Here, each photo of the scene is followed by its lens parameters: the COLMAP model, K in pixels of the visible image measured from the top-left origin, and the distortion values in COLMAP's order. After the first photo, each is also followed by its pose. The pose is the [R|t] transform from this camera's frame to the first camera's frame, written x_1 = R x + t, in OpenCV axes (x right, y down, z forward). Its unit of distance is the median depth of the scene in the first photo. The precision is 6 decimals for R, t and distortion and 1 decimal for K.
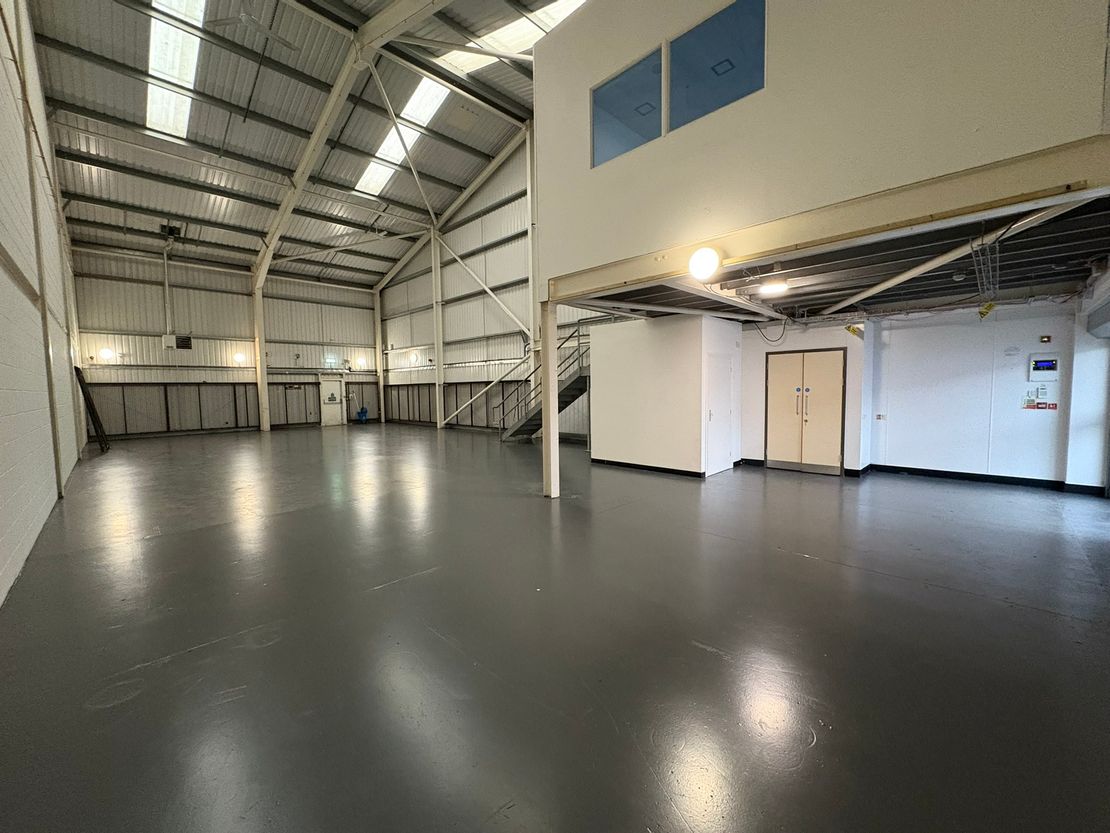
lens RADIAL K [[445.2, 0, 561.0], [0, 445.2, 421.4], [0, 0, 1]] dist [0.000963, 0.000057]
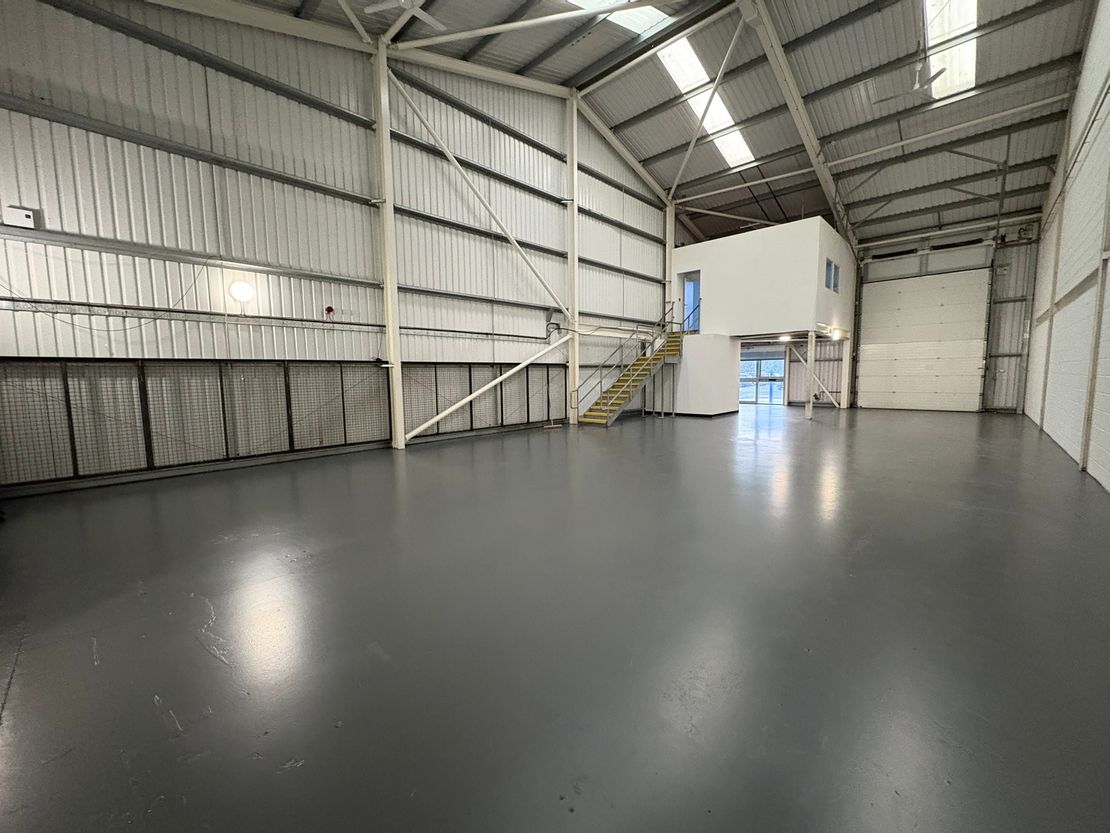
lens RADIAL K [[445.2, 0, 560.8], [0, 445.2, 412.4], [0, 0, 1]] dist [0.000963, 0.000057]
pose [[-0.044391, -0.082550, 0.995598, -0.874275], [0.079506, 0.993127, 0.085890, -0.062587], [-0.995845, 0.082969, -0.037523, 0.912081]]
